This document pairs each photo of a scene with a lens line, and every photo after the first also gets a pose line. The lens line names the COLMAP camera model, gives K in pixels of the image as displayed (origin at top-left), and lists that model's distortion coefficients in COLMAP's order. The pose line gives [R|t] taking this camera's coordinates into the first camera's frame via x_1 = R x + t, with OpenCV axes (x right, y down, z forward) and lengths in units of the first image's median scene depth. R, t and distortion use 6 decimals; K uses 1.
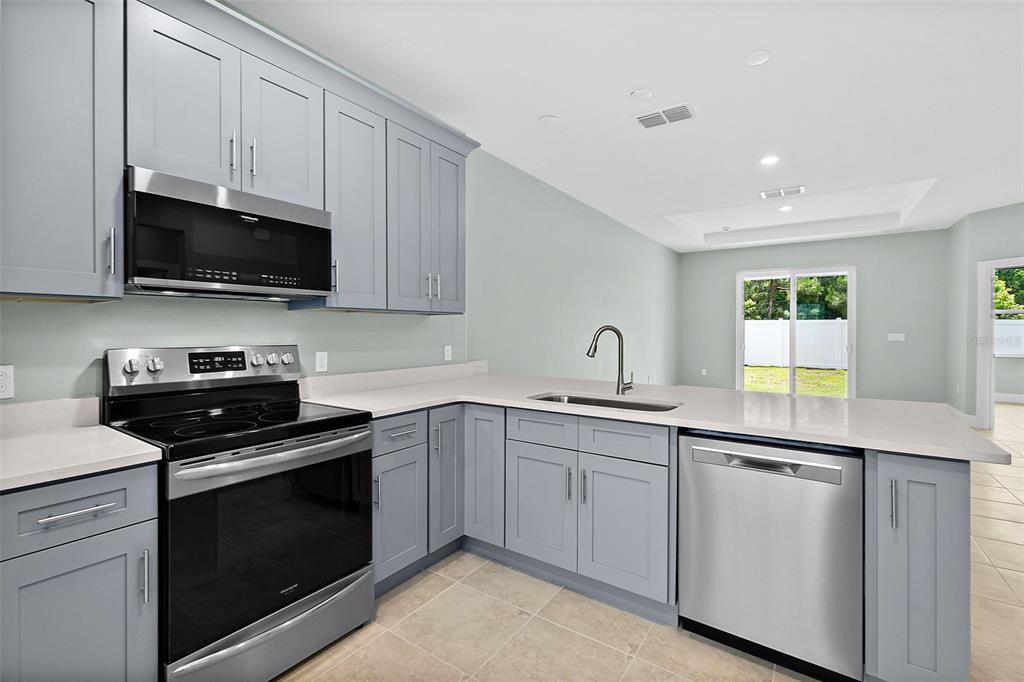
lens RADIAL K [[448.1, 0, 505.4], [0, 448.1, 331.7], [0, 0, 1]] dist [-0.007346, 0.003075]
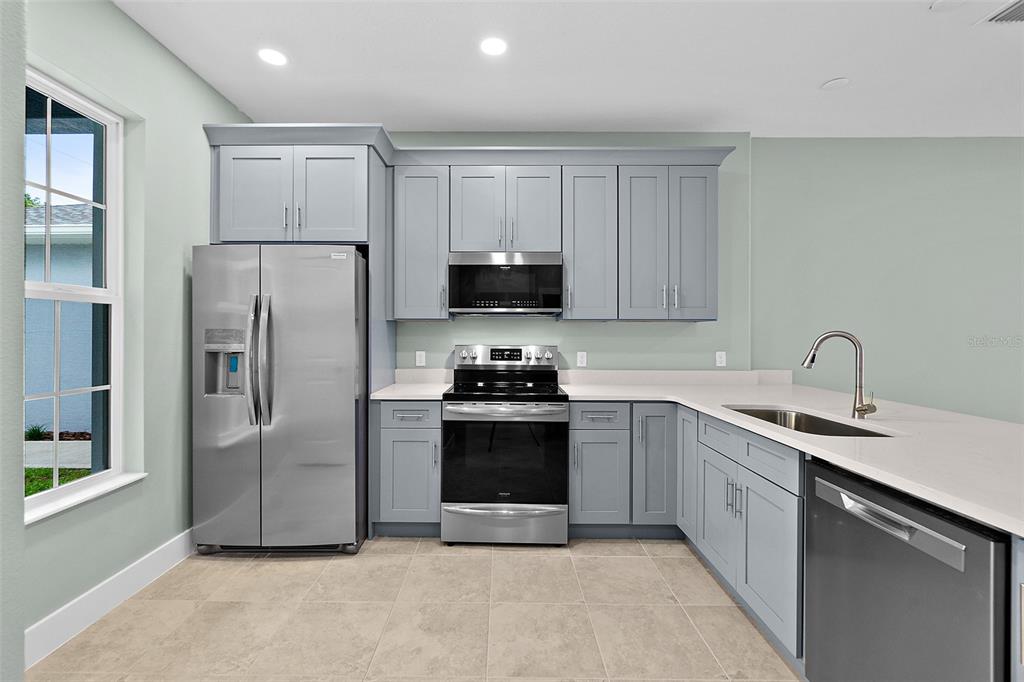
lens RADIAL K [[448.1, 0, 508.2], [0, 448.1, 334.2], [0, 0, 1]] dist [-0.007346, 0.003075]
pose [[0.577123, 0.002272, -0.816654, 0.680285], [-0.006615, 0.999976, -0.001892, -0.004473], [0.816631, 0.006495, 0.577124, 0.048691]]
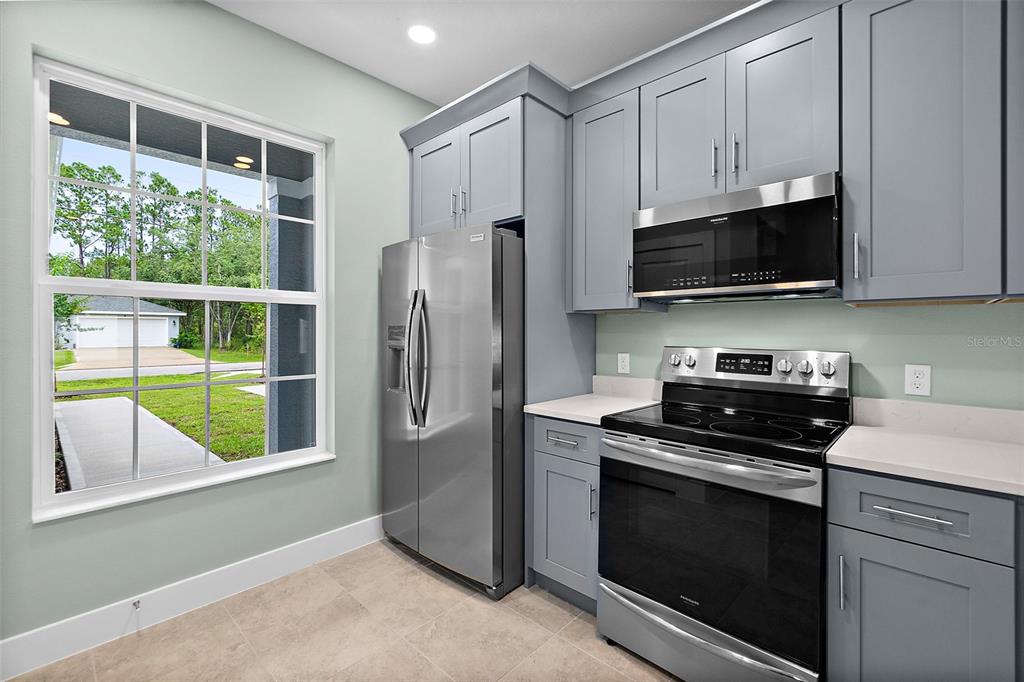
lens RADIAL K [[448.1, 0, 504.5], [0, 448.1, 331.9], [0, 0, 1]] dist [-0.007346, 0.003075]
pose [[-0.150282, -0.000546, -0.988643, 0.418615], [-0.006964, 0.999976, 0.000506, -0.001091], [0.988619, 0.006961, -0.150282, 0.588860]]
